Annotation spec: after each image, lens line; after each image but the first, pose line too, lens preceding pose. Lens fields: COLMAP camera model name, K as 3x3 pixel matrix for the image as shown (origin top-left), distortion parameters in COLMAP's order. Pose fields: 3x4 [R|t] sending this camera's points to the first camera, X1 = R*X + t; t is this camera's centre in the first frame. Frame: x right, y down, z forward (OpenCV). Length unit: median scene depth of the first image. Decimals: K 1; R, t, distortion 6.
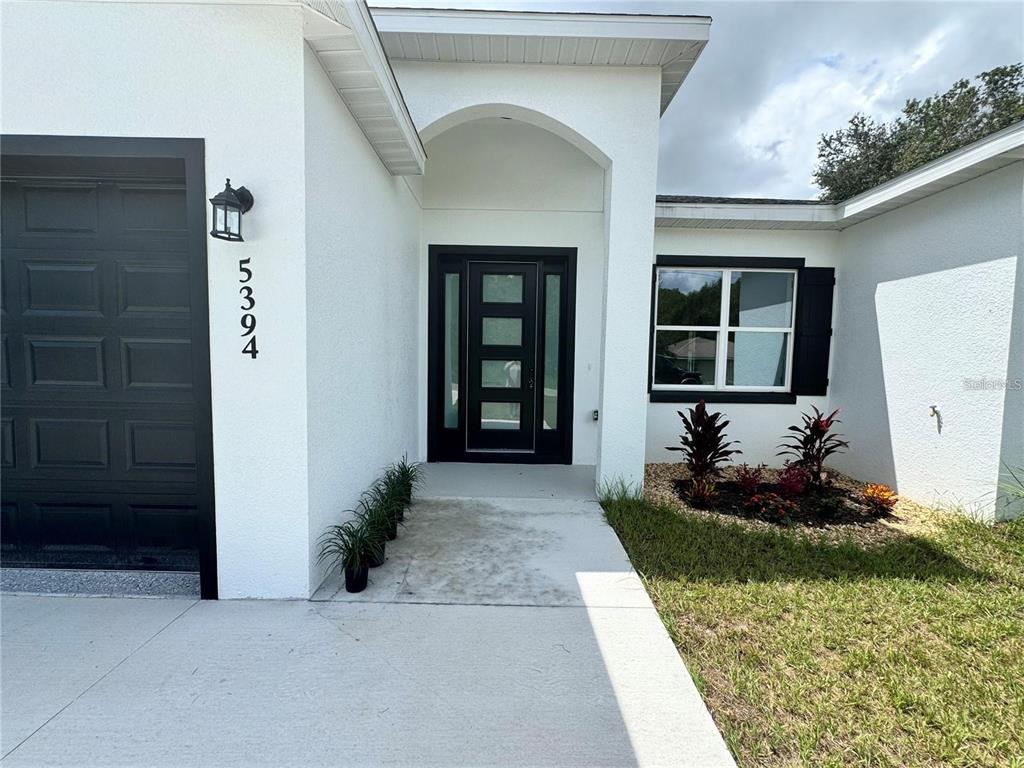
lens RADIAL K [[406.5, 0, 512.0], [0, 406.5, 384.0], [0, 0, 1]] dist [-0.001155, -0.000237]
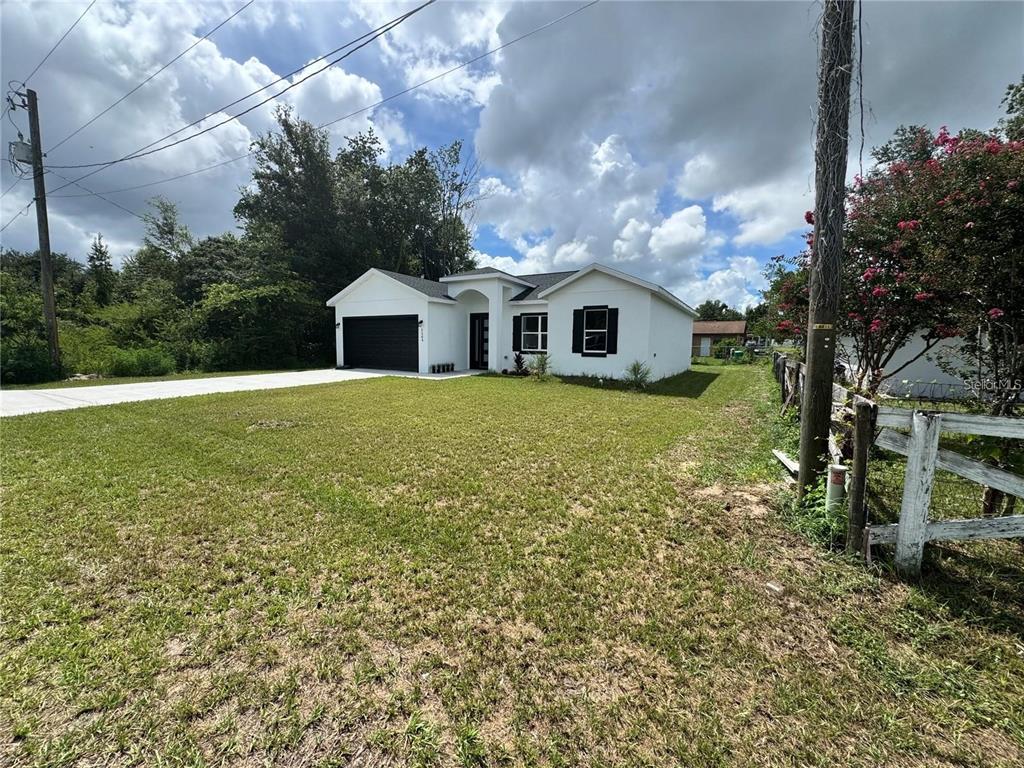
lens RADIAL K [[406.5, 0, 512.0], [0, 406.5, 384.0], [0, 0, 1]] dist [-0.001155, -0.000237]
pose [[0.859529, 0.045197, -0.509085, 2.334938], [-0.030306, 0.998837, 0.037510, 0.196862], [0.510188, -0.016813, 0.859898, -2.340590]]
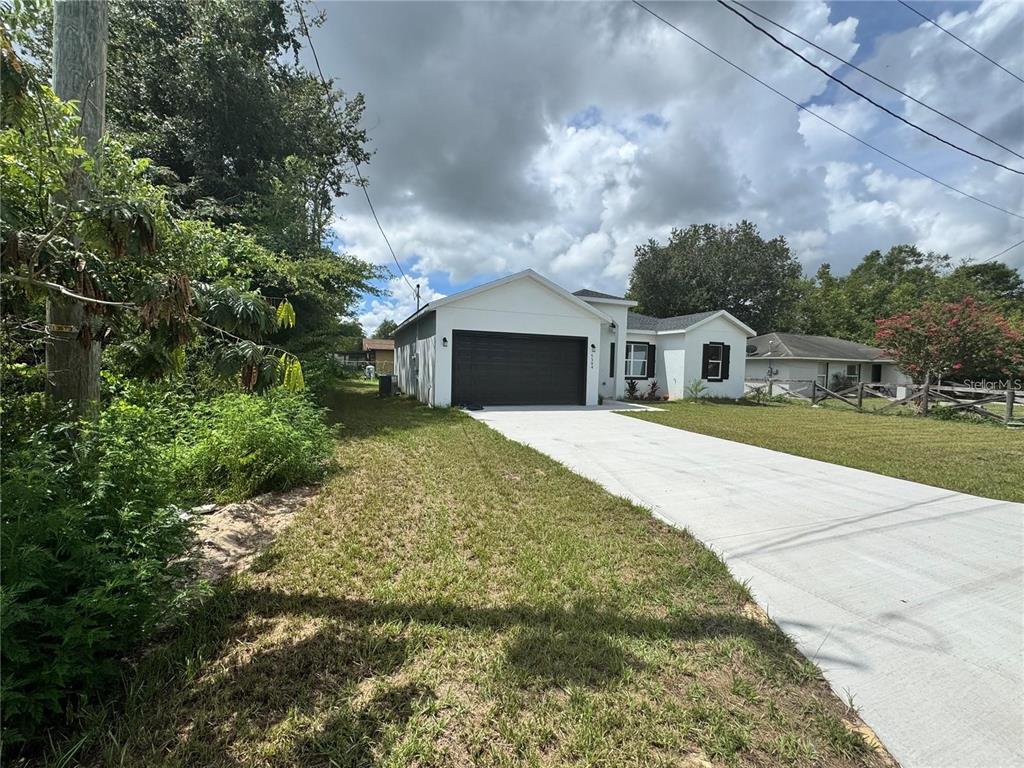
lens RADIAL K [[406.5, 0, 512.0], [0, 406.5, 384.0], [0, 0, 1]] dist [-0.001155, -0.000237]
pose [[0.928276, -0.012208, 0.371692, -2.133254], [0.017355, 0.999794, -0.010506, 0.118316], [-0.371487, 0.016204, 0.928297, -2.316473]]
